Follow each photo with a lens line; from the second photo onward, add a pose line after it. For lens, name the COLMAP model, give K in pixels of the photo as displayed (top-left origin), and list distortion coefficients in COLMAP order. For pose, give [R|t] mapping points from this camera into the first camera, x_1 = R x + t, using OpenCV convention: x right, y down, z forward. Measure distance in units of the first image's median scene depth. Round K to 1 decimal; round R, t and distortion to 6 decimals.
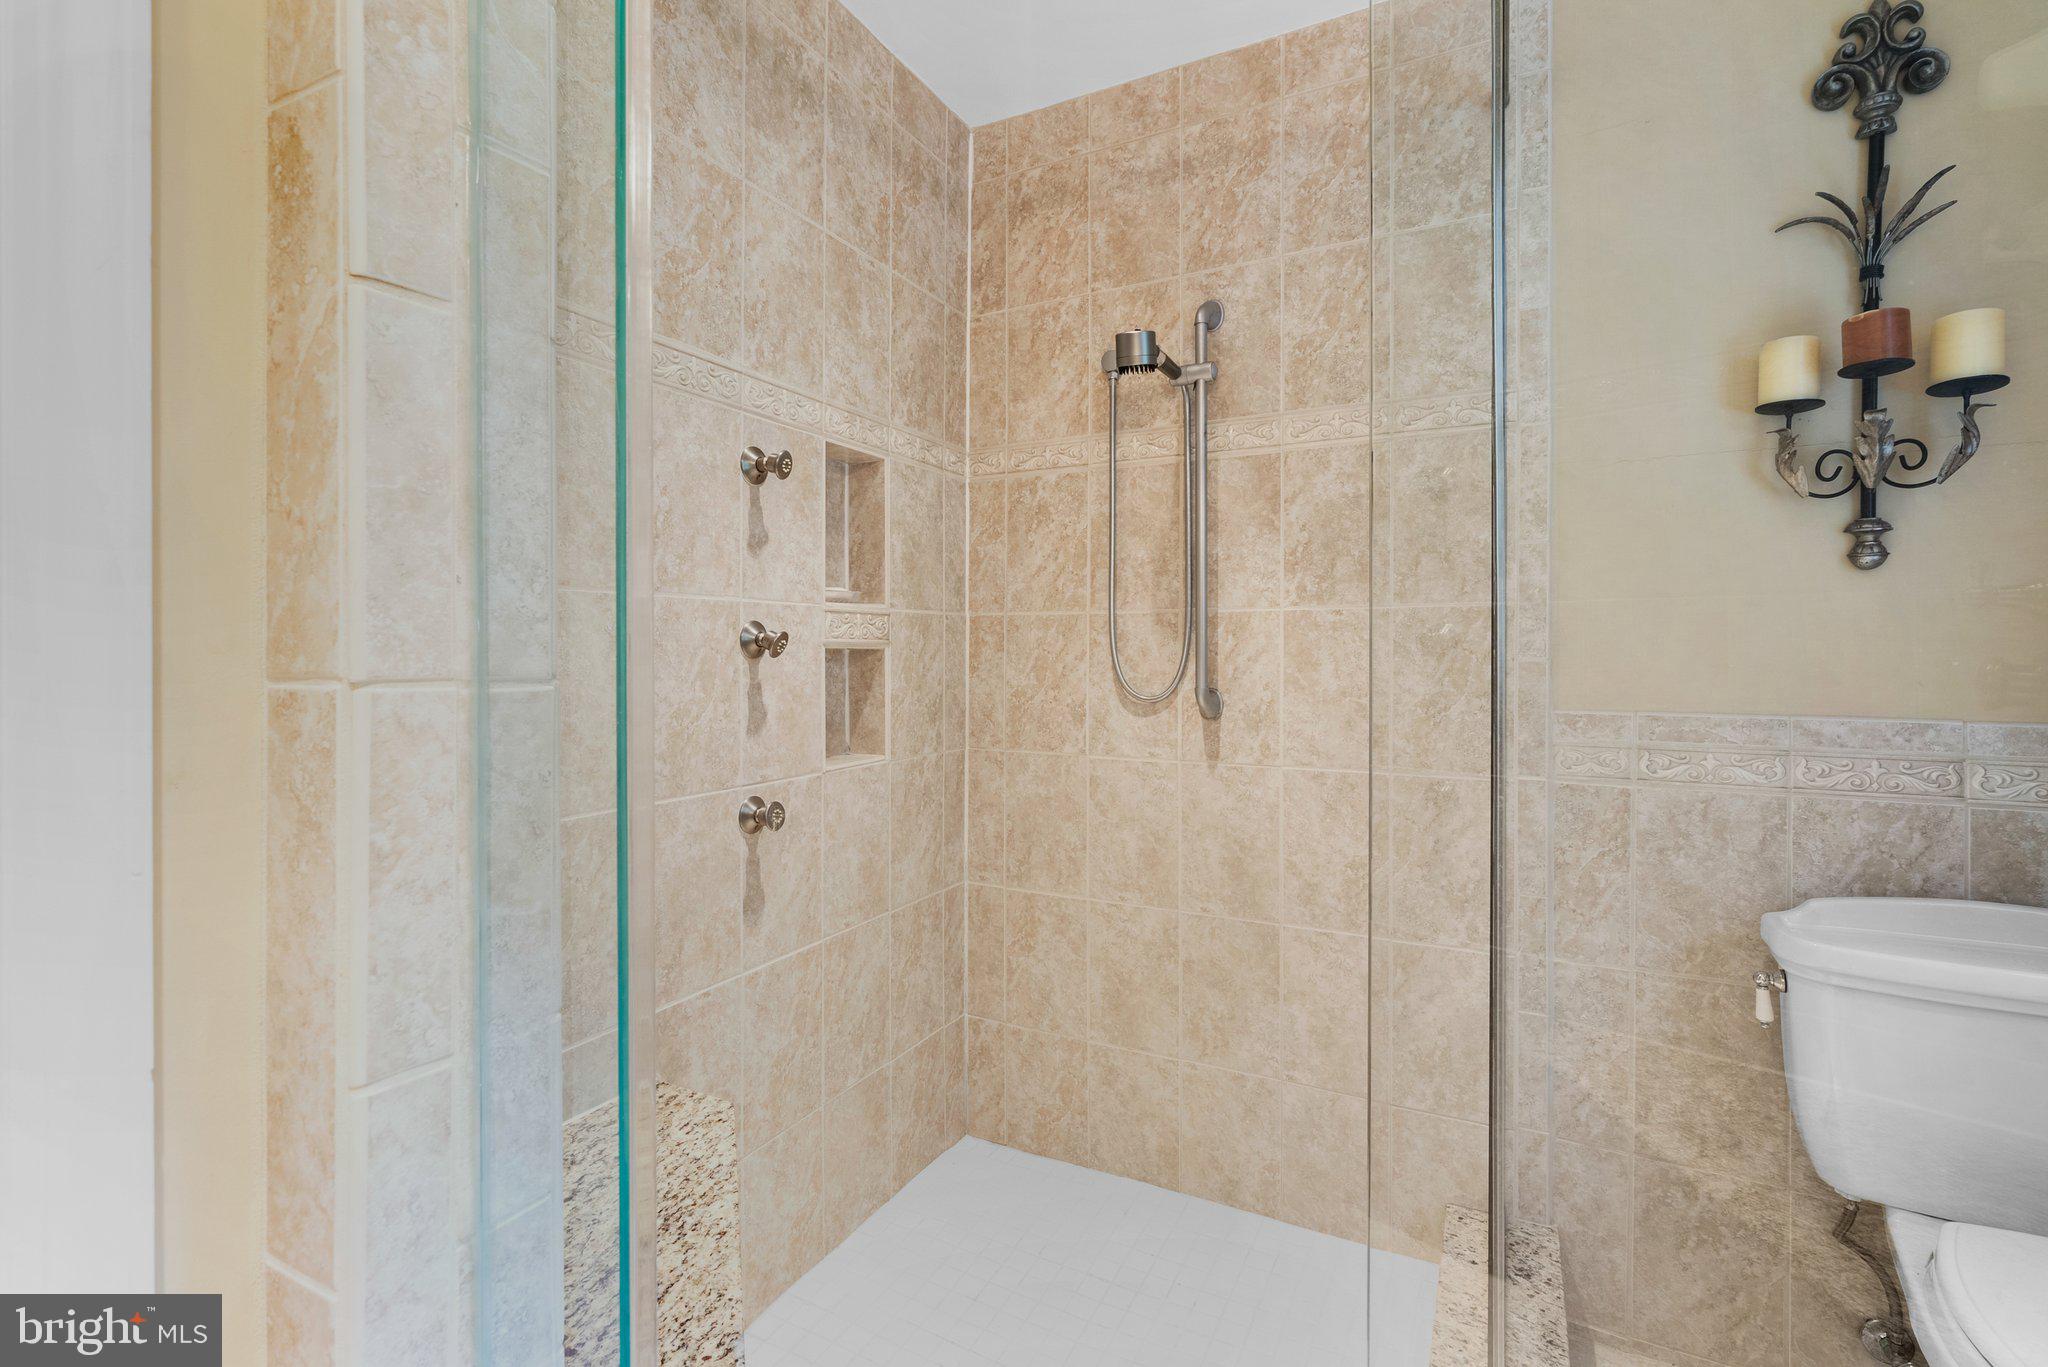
lens RADIAL K [[940.9, 0, 1024.0], [0, 940.9, 683.5], [0, 0, 1]] dist [-0.000973, 0.001509]
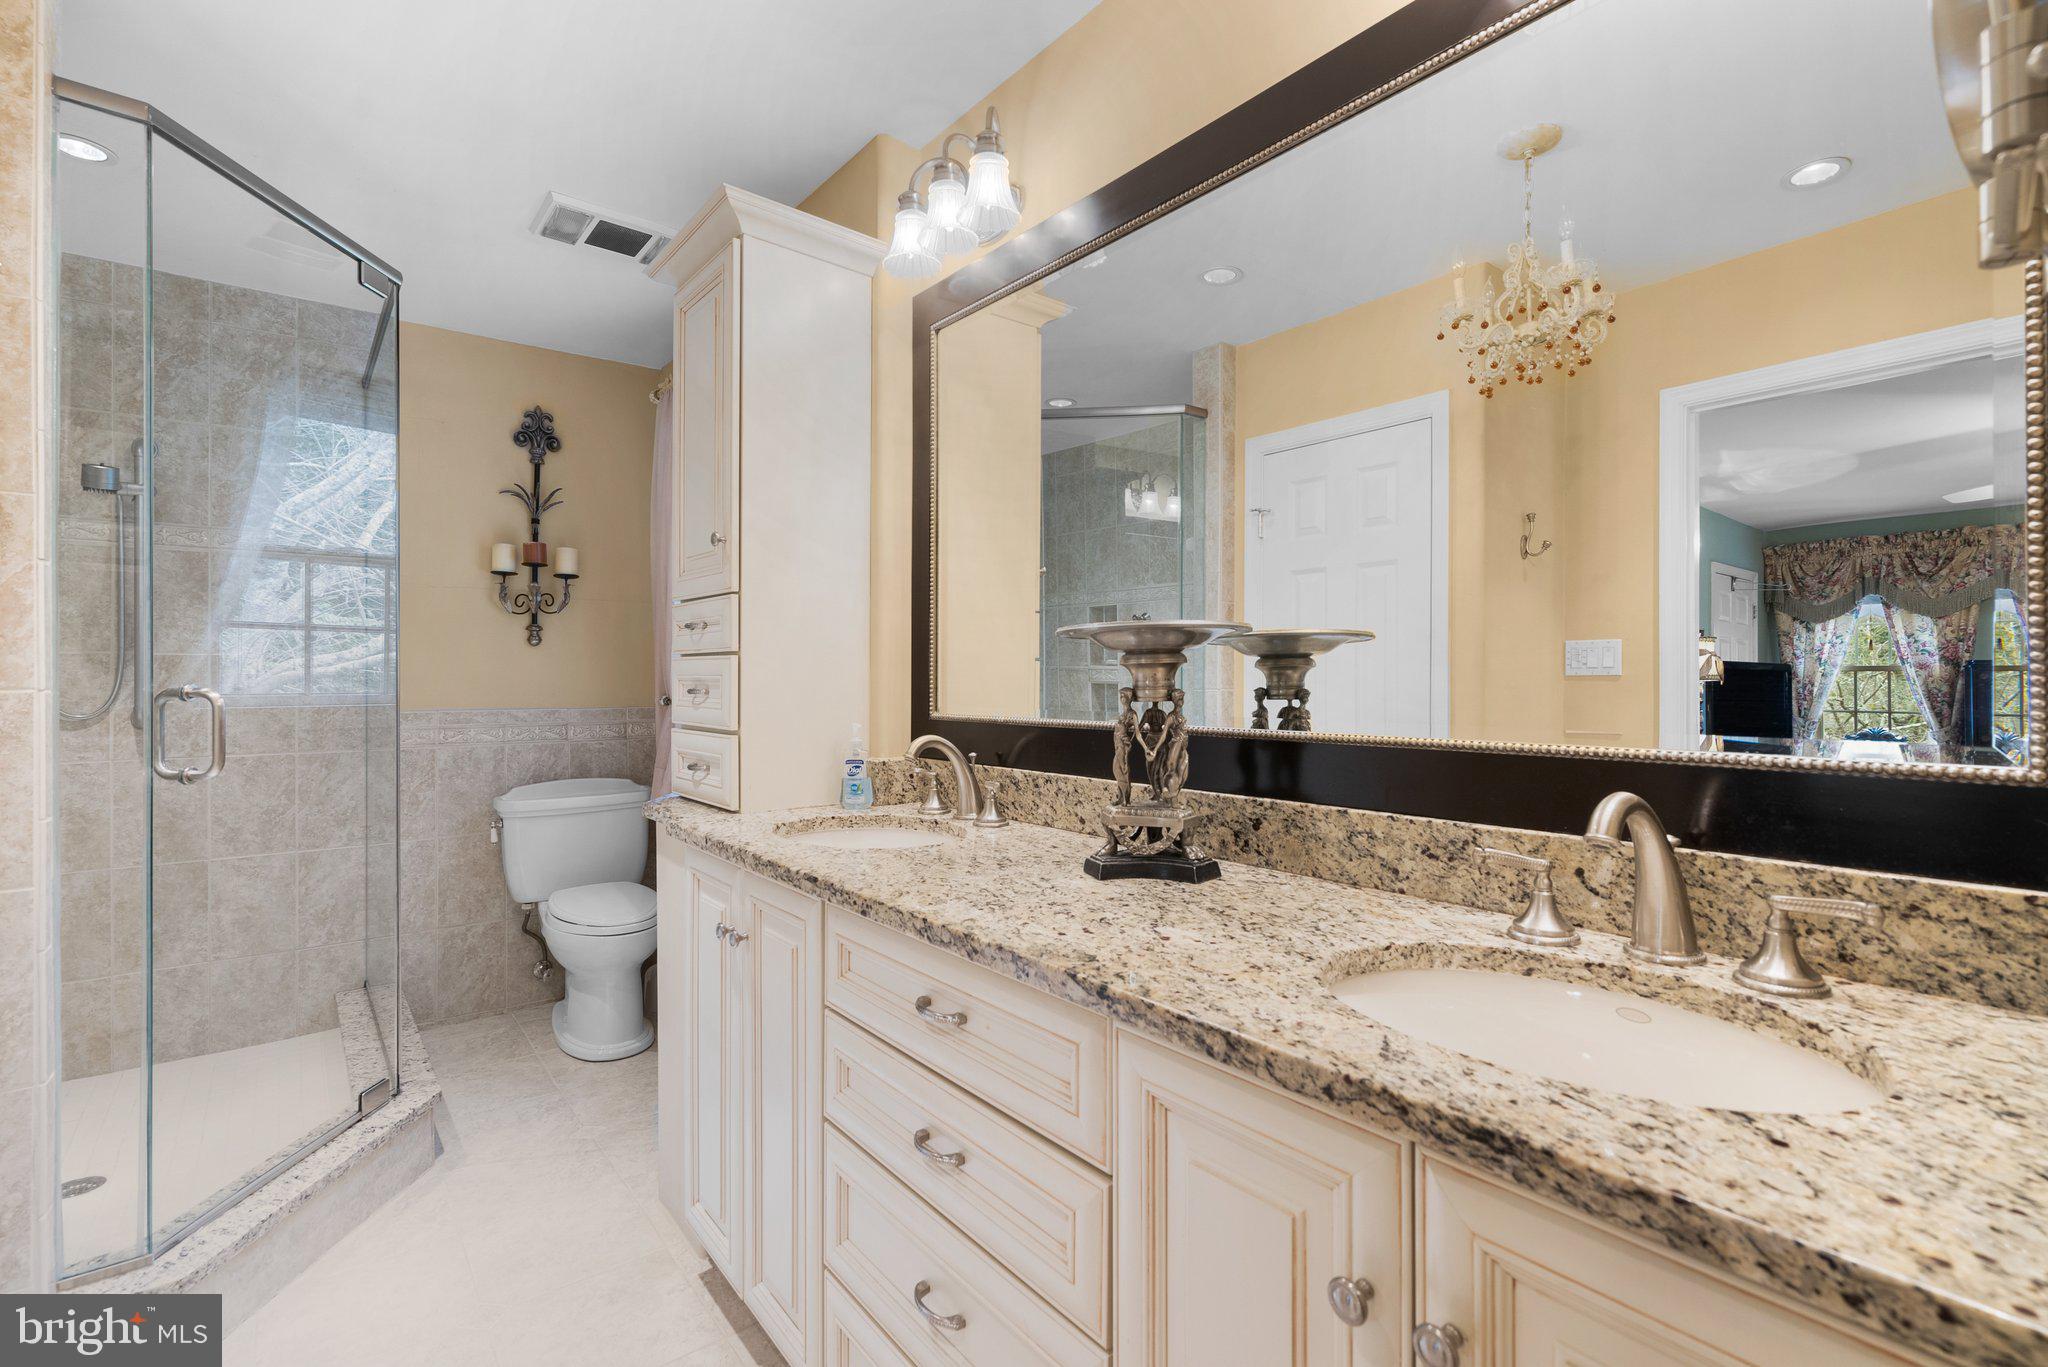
lens RADIAL K [[903.6, 0, 1033.2], [0, 903.6, 653.9], [0, 0, 1]] dist [-0.036543, 0.017493]
pose [[0.378016, 0.007785, 0.925766, -0.687257], [0.010030, 0.999872, -0.012504, -0.058644], [-0.925745, 0.014012, 0.377889, -0.976123]]
